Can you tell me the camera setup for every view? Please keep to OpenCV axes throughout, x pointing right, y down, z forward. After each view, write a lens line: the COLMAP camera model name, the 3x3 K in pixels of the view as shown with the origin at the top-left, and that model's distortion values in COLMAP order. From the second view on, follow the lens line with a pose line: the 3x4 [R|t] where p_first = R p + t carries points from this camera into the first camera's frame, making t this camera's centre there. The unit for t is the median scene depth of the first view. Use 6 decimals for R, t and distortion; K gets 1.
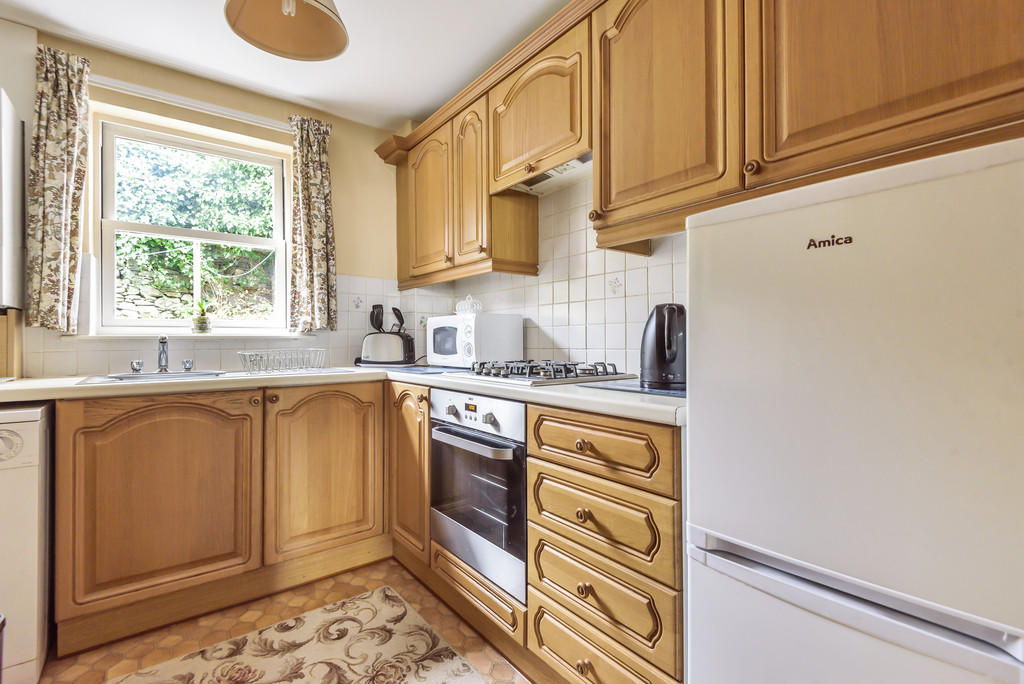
lens RADIAL K [[465.8, 0, 516.5], [0, 465.8, 339.8], [0, 0, 1]] dist [0.023182, -0.013043]
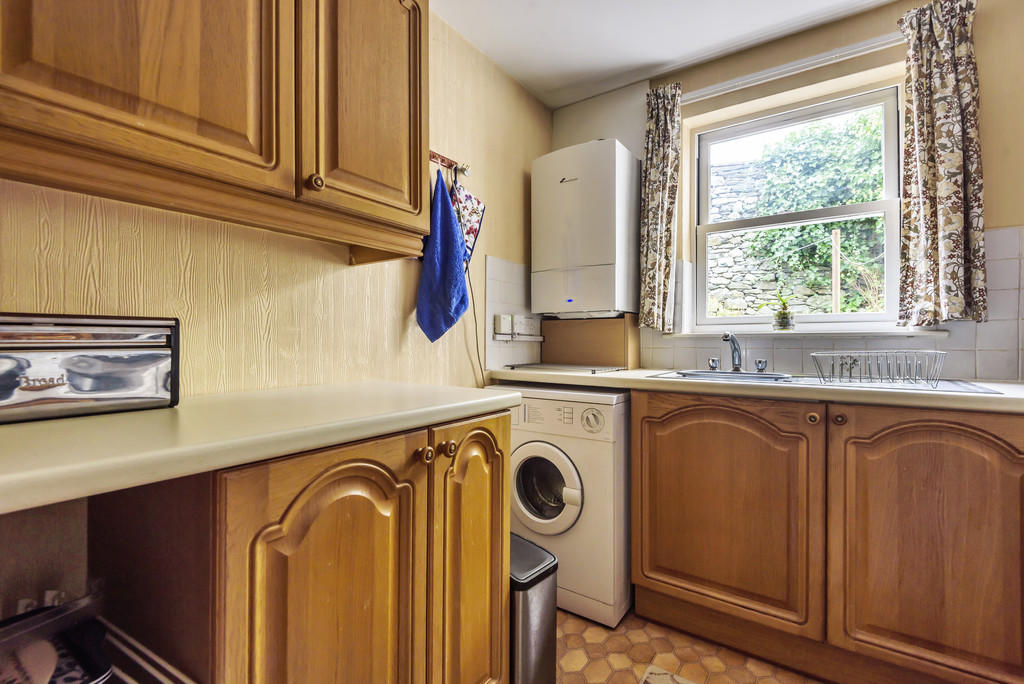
lens RADIAL K [[465.8, 0, 516.5], [0, 465.8, 339.8], [0, 0, 1]] dist [0.023182, -0.013043]
pose [[0.293683, 0.001755, -0.955901, 0.023136], [0.000377, 0.999998, 0.001952, 0.002325], [0.955903, -0.000934, 0.293682, 0.272447]]
